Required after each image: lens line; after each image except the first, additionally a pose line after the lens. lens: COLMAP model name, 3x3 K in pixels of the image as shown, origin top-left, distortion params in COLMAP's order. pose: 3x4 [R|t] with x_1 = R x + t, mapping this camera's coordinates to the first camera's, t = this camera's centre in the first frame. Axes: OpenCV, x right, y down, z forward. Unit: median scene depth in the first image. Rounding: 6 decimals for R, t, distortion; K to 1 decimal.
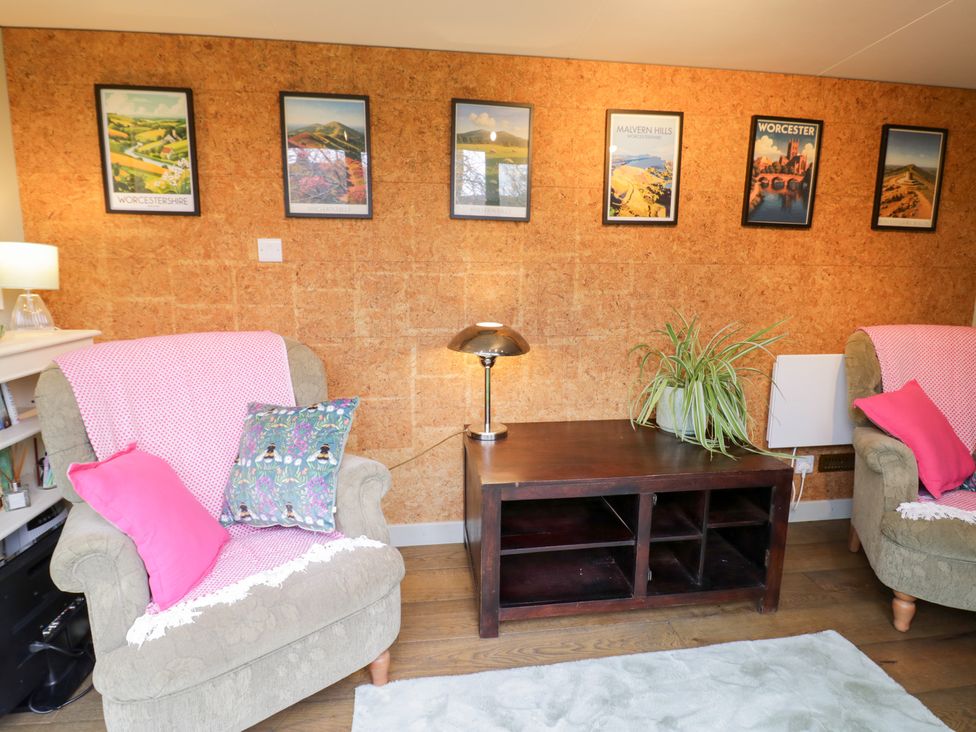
lens RADIAL K [[507.7, 0, 476.2], [0, 507.7, 356.3], [0, 0, 1]] dist [0.002532, -0.013478]
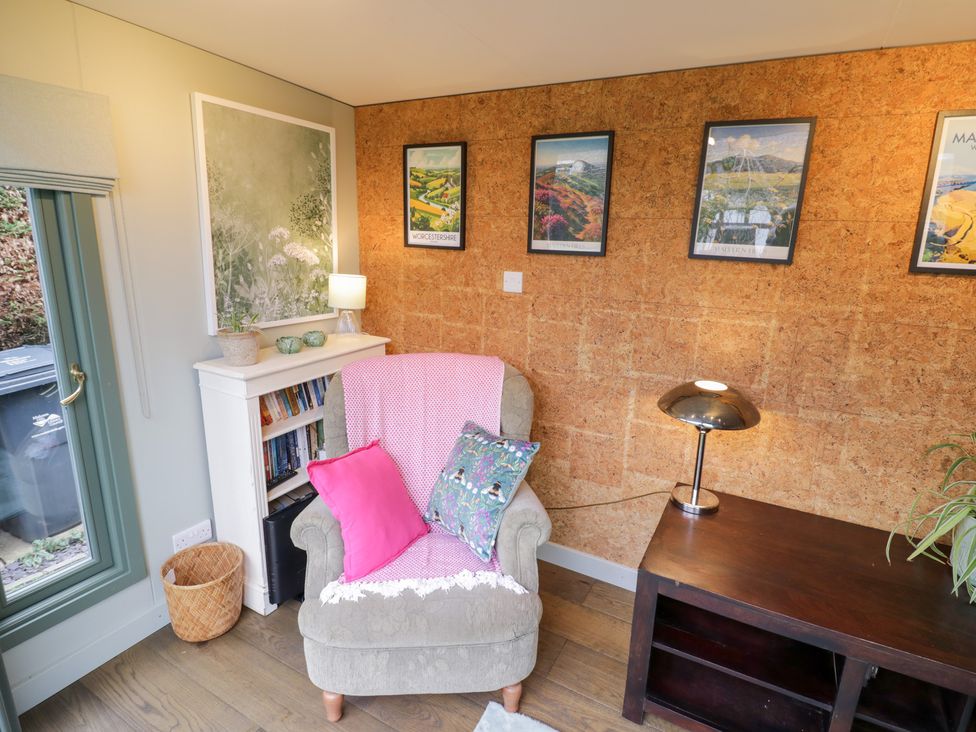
lens RADIAL K [[507.7, 0, 493.4], [0, 507.7, 358.3], [0, 0, 1]] dist [0.002532, -0.013478]
pose [[0.809622, 0.151829, -0.566975, 0.198342], [-0.116112, 0.988305, 0.098851, -0.141919], [0.575353, -0.014199, 0.817782, 0.068792]]
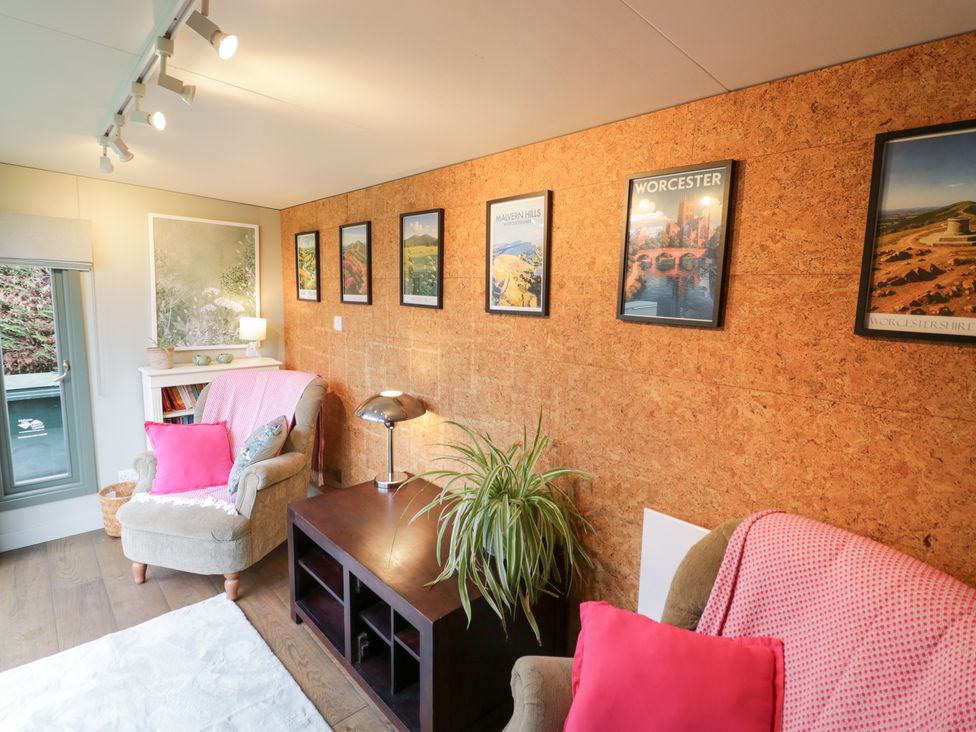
lens RADIAL K [[488.7, 0, 483.5], [0, 488.7, 358.3], [0, 0, 1]] dist [-0.000422, -0.008463]
pose [[0.595635, 0.110387, -0.795634, 1.024198], [-0.147843, 0.988656, 0.026488, -0.198175], [0.789532, 0.101852, 0.605198, 0.426489]]
